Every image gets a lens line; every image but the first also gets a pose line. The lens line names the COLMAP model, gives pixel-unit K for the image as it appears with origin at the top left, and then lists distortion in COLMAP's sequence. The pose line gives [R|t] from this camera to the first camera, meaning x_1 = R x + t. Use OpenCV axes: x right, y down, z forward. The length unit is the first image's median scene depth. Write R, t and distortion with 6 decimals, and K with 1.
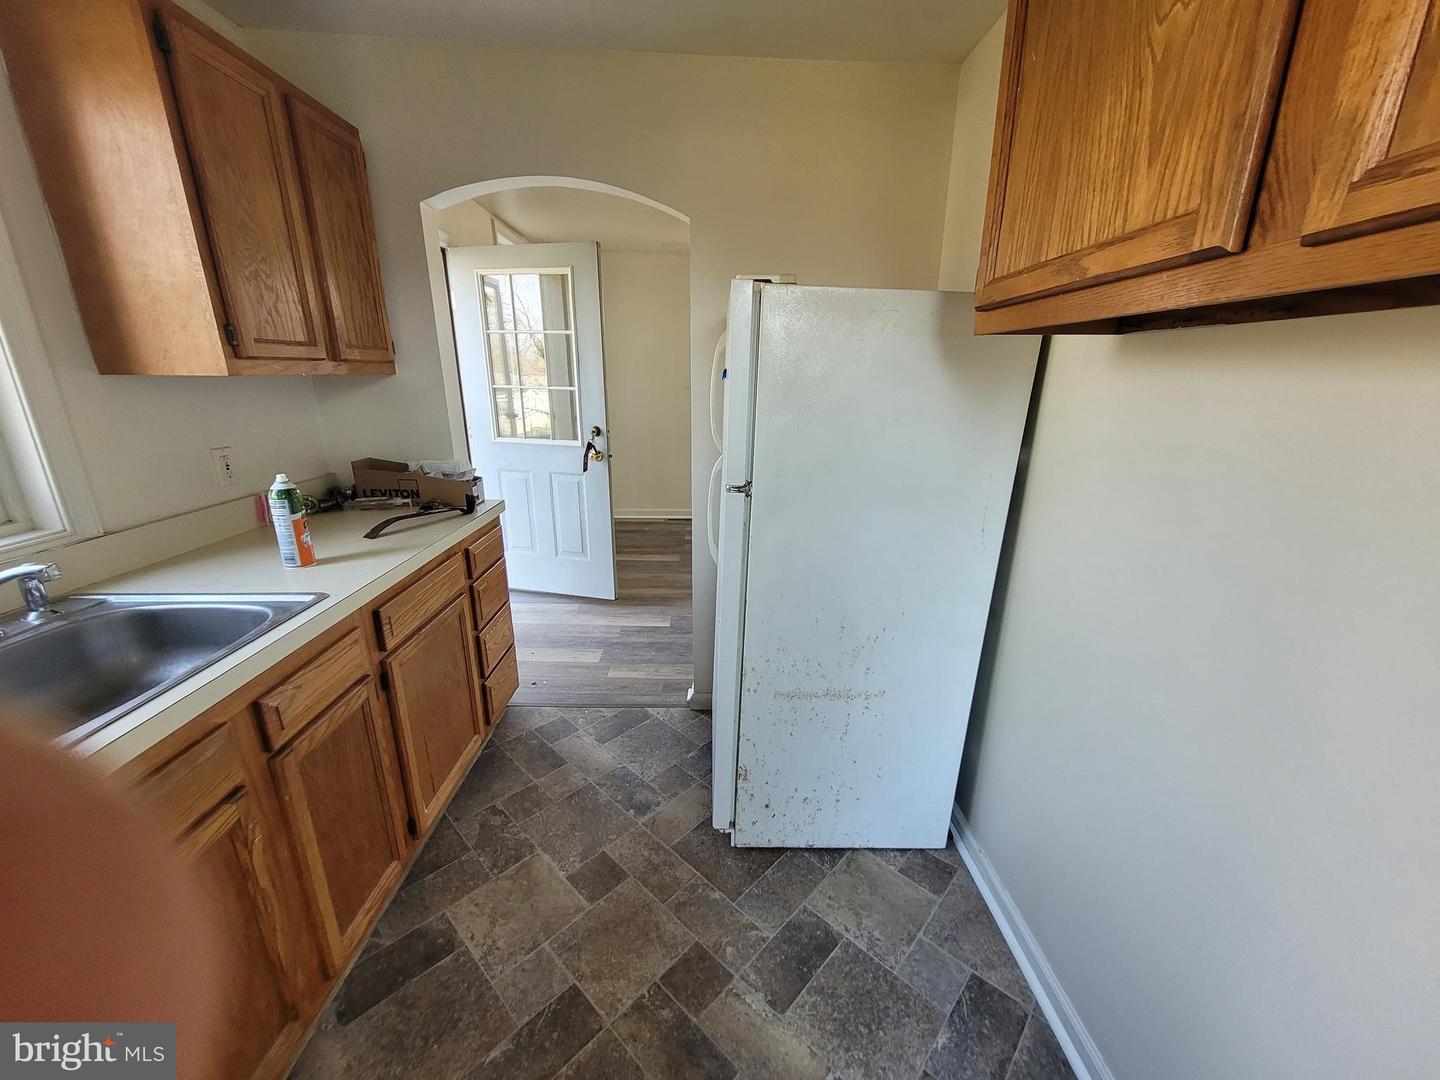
lens RADIAL K [[562.7, 0, 723.1], [0, 562.7, 542.5], [0, 0, 1]] dist [0.002724, 0.000053]
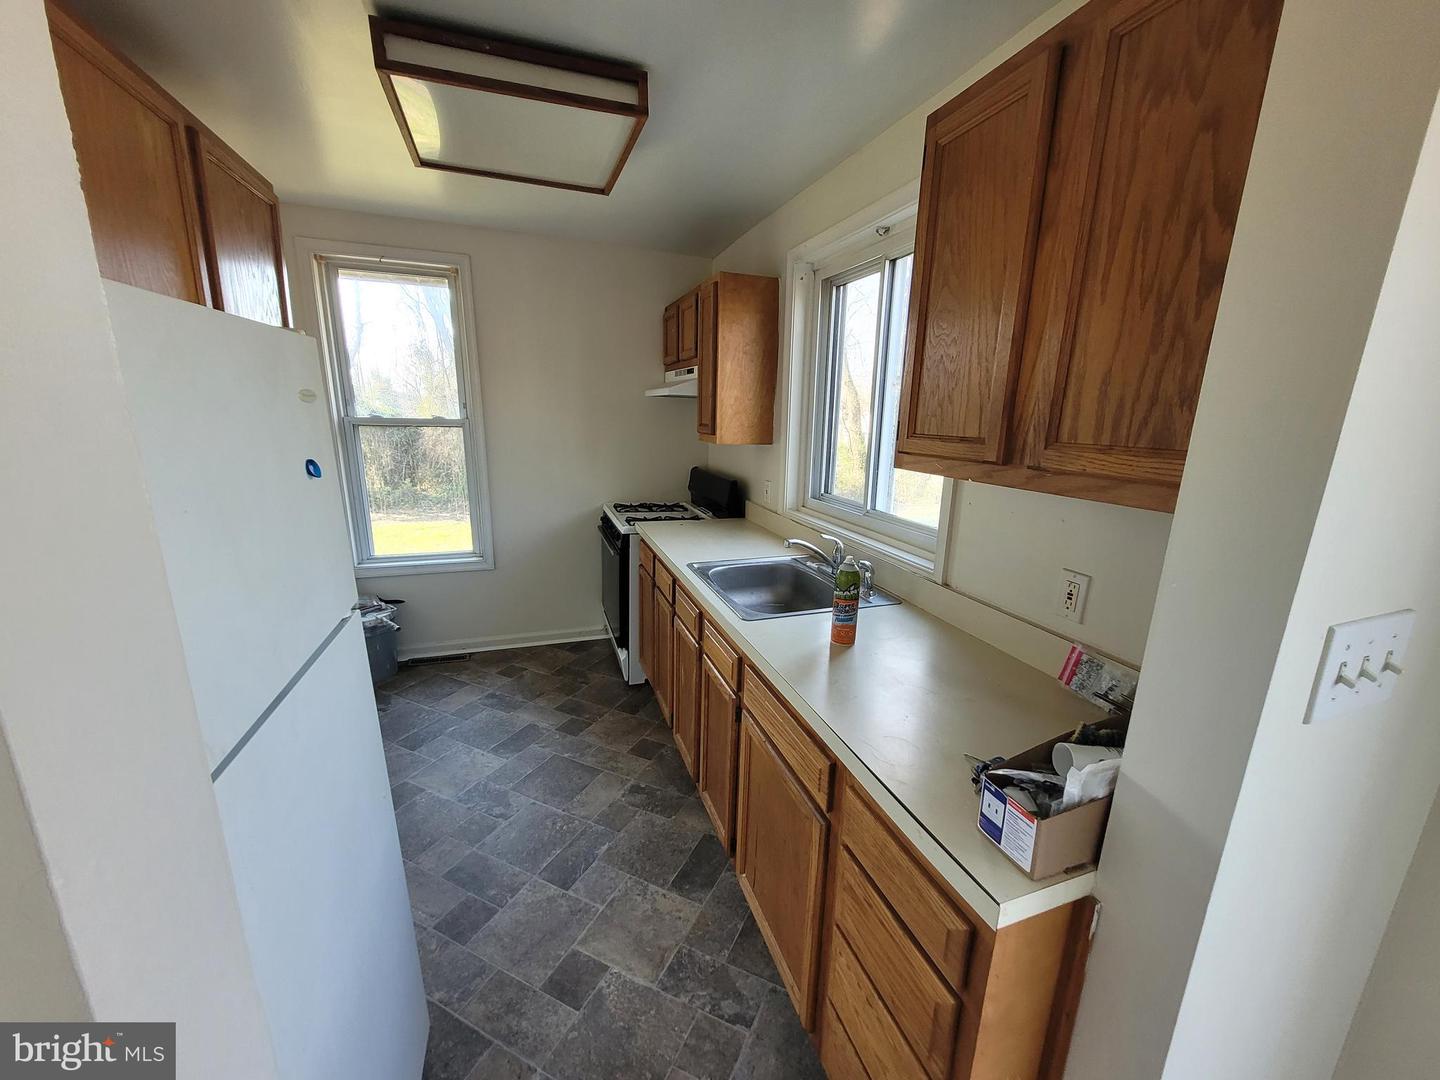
lens RADIAL K [[562.7, 0, 728.3], [0, 562.7, 541.0], [0, 0, 1]] dist [0.002724, 0.000053]
pose [[-0.948474, 0.026031, -0.315784, -0.197059], [-0.135611, 0.867378, 0.478816, -0.541237], [0.286368, 0.496969, -0.819155, 1.560158]]
